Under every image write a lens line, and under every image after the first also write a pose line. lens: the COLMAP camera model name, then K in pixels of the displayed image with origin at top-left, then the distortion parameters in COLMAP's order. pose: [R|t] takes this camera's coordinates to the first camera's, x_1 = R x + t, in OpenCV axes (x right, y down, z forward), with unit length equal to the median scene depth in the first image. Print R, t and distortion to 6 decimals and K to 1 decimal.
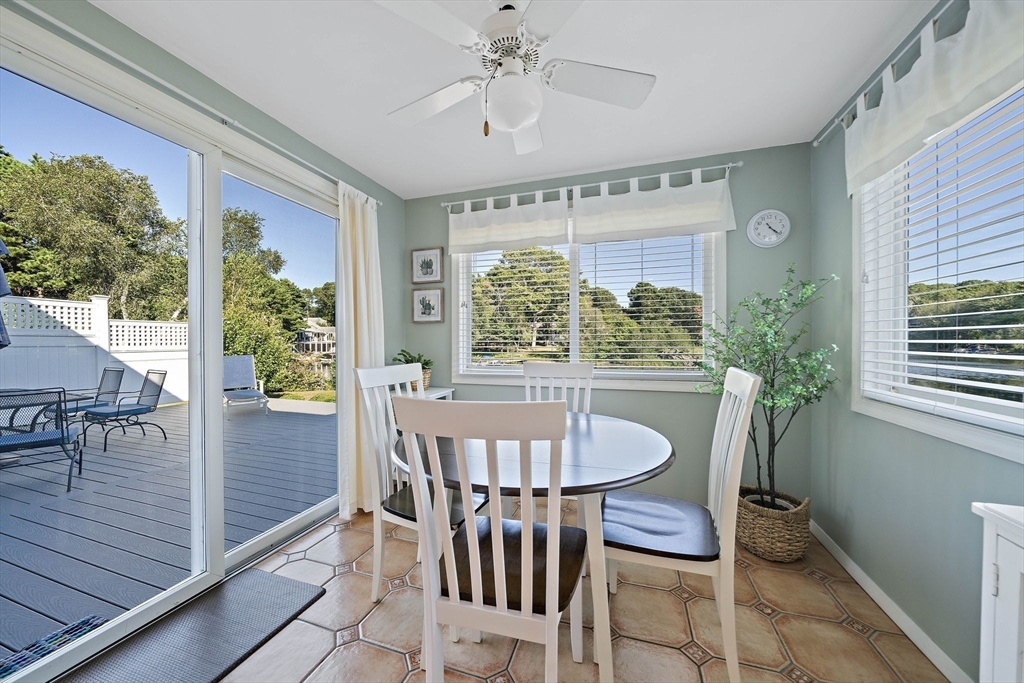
lens RADIAL K [[359.2, 0, 513.6], [0, 359.2, 332.4], [0, 0, 1]] dist [-0.008185, 0.000691]
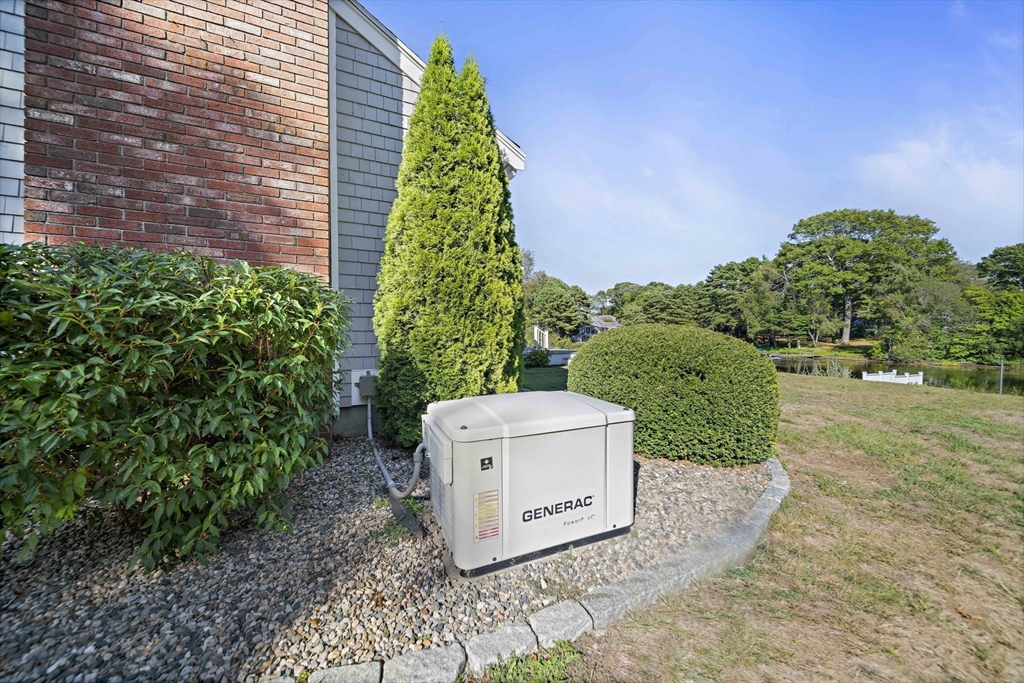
lens RADIAL K [[359.2, 0, 504.8], [0, 359.2, 338.5], [0, 0, 1]] dist [-0.008185, 0.000691]
pose [[0.677394, 0.002841, -0.735615, 0.134842], [0.018506, 0.999610, 0.020902, 0.008482], [0.735388, -0.027772, 0.677077, -0.060772]]
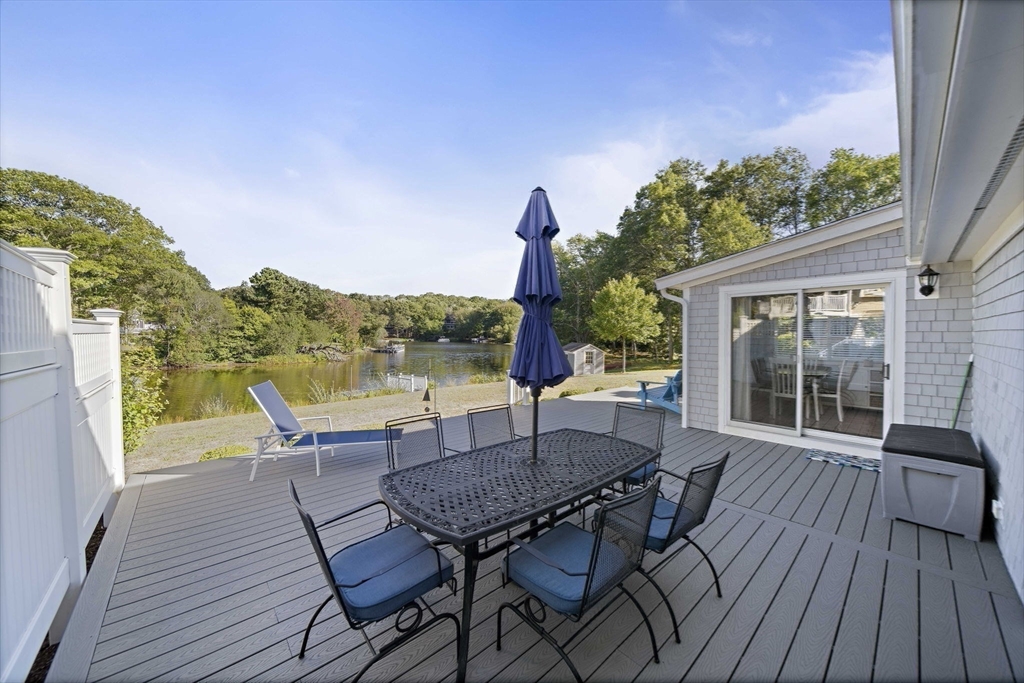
lens RADIAL K [[359.2, 0, 519.4], [0, 359.2, 339.8], [0, 0, 1]] dist [-0.008185, 0.000691]
pose [[0.484987, -0.015410, 0.874385, -0.106138], [-0.021009, 0.999351, 0.029265, -0.002774], [-0.874269, -0.032563, 0.484349, 0.036973]]
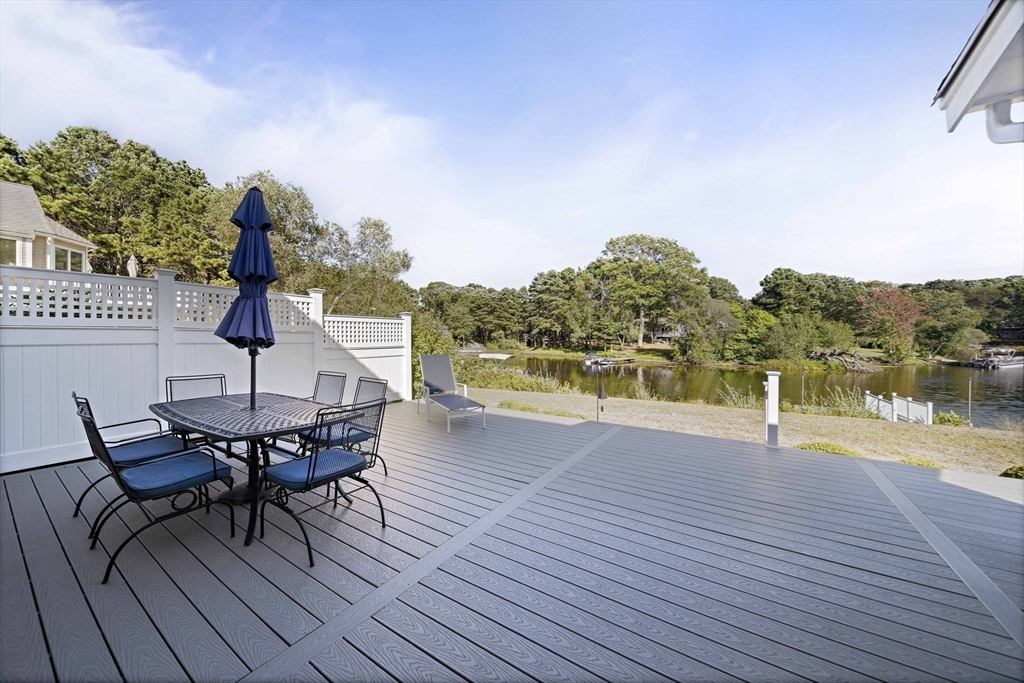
lens RADIAL K [[359.2, 0, 505.0], [0, 359.2, 344.9], [0, 0, 1]] dist [-0.008185, 0.000691]
pose [[0.964813, 0.009504, -0.262765, -0.039391], [0.002380, 0.998990, 0.044871, 0.000249], [0.262926, -0.043917, 0.963816, 0.020429]]
